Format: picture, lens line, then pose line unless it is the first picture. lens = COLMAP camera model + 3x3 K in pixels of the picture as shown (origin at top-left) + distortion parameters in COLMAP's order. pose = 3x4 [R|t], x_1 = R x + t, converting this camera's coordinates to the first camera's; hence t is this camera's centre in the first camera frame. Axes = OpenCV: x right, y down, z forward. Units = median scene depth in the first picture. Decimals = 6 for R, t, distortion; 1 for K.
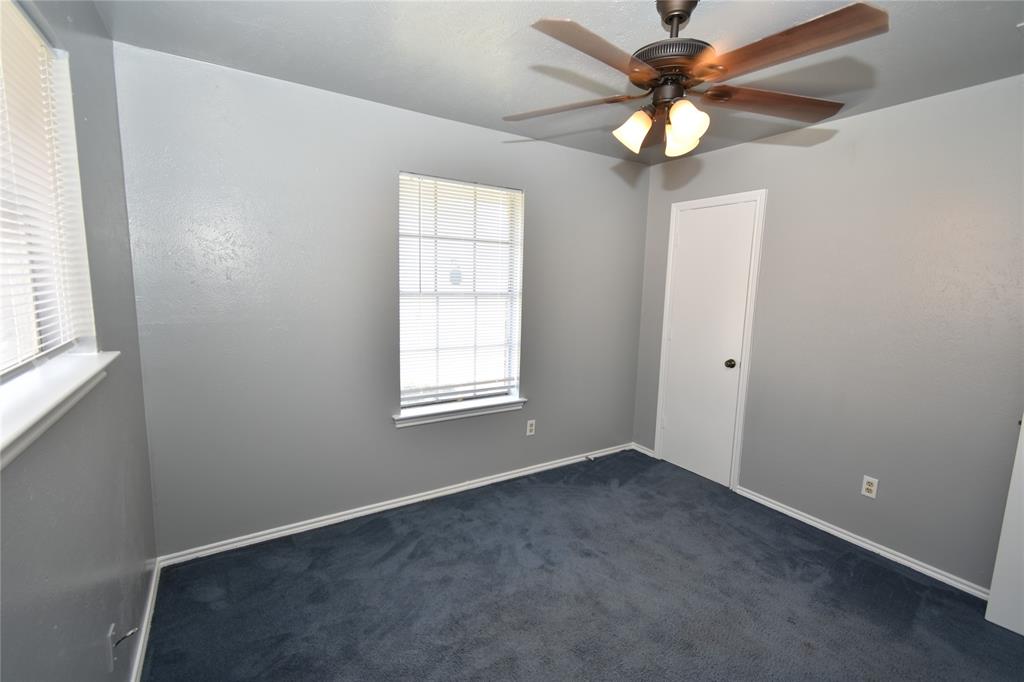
lens RADIAL K [[451.3, 0, 509.5], [0, 451.3, 341.1], [0, 0, 1]] dist [-0.000265, -0.001020]
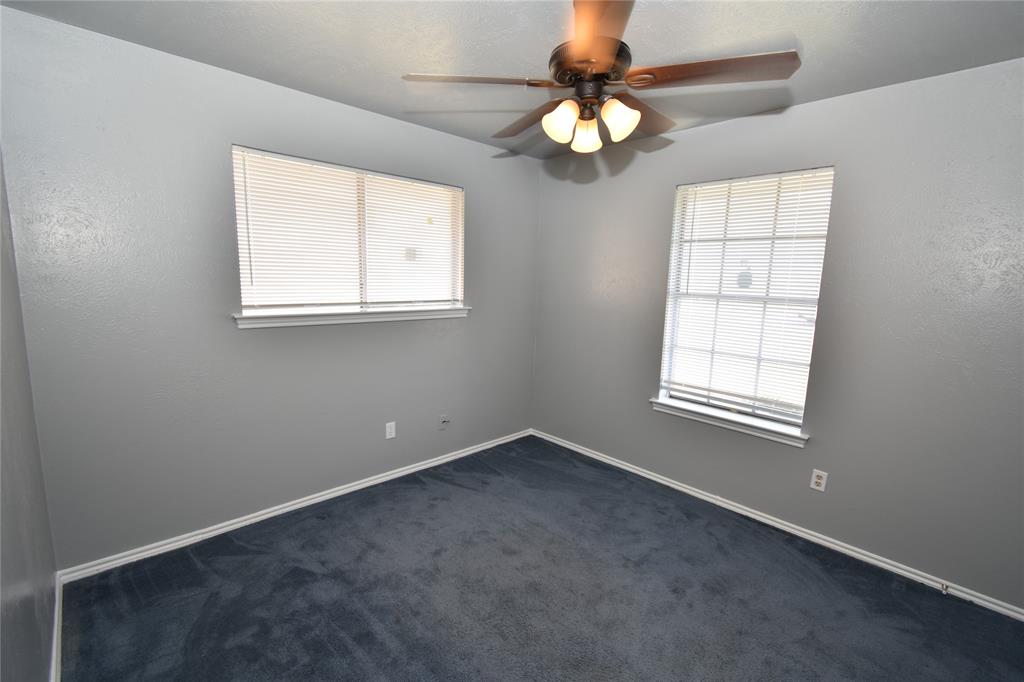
lens RADIAL K [[454.4, 0, 514.4], [0, 454.4, 341.9], [0, 0, 1]] dist [0.000441, -0.000119]
pose [[0.195691, 0.127298, -0.972368, 0.752118], [-0.152949, 0.983367, 0.097957, -0.035623], [0.968665, 0.129554, 0.211906, 0.369431]]
